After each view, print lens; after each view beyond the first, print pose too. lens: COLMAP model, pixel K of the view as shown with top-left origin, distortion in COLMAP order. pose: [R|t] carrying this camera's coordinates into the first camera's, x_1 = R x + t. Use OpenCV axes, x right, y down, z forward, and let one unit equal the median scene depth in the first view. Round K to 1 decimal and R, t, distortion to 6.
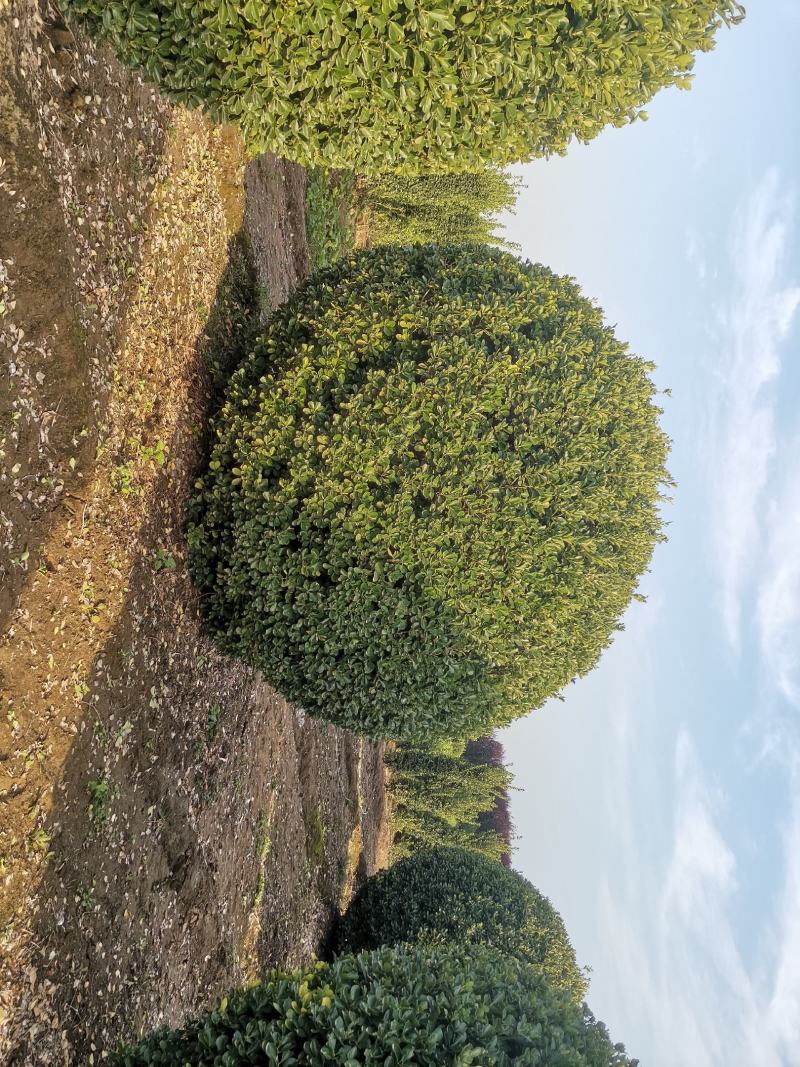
lens RADIAL K [[801.0, 0, 398.0], [0, 801.0, 526.1], [0, 0, 1]] dist [0.093162, -0.126111]
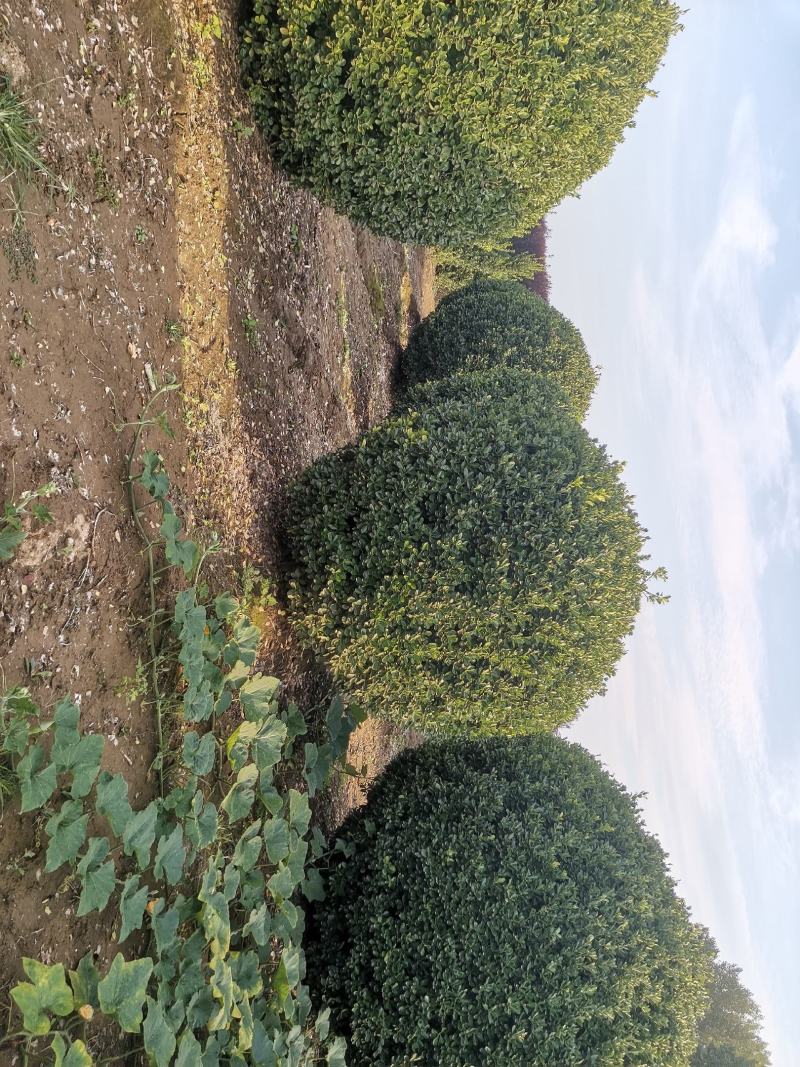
lens RADIAL K [[801.0, 0, 398.0], [0, 801.0, 526.1], [0, 0, 1]] dist [0.093162, -0.126111]
pose [[0.993597, -0.085317, -0.074062, -0.021873], [0.112964, 0.760895, 0.638966, -0.257371], [0.001838, -0.643242, 0.765661, -0.302233]]
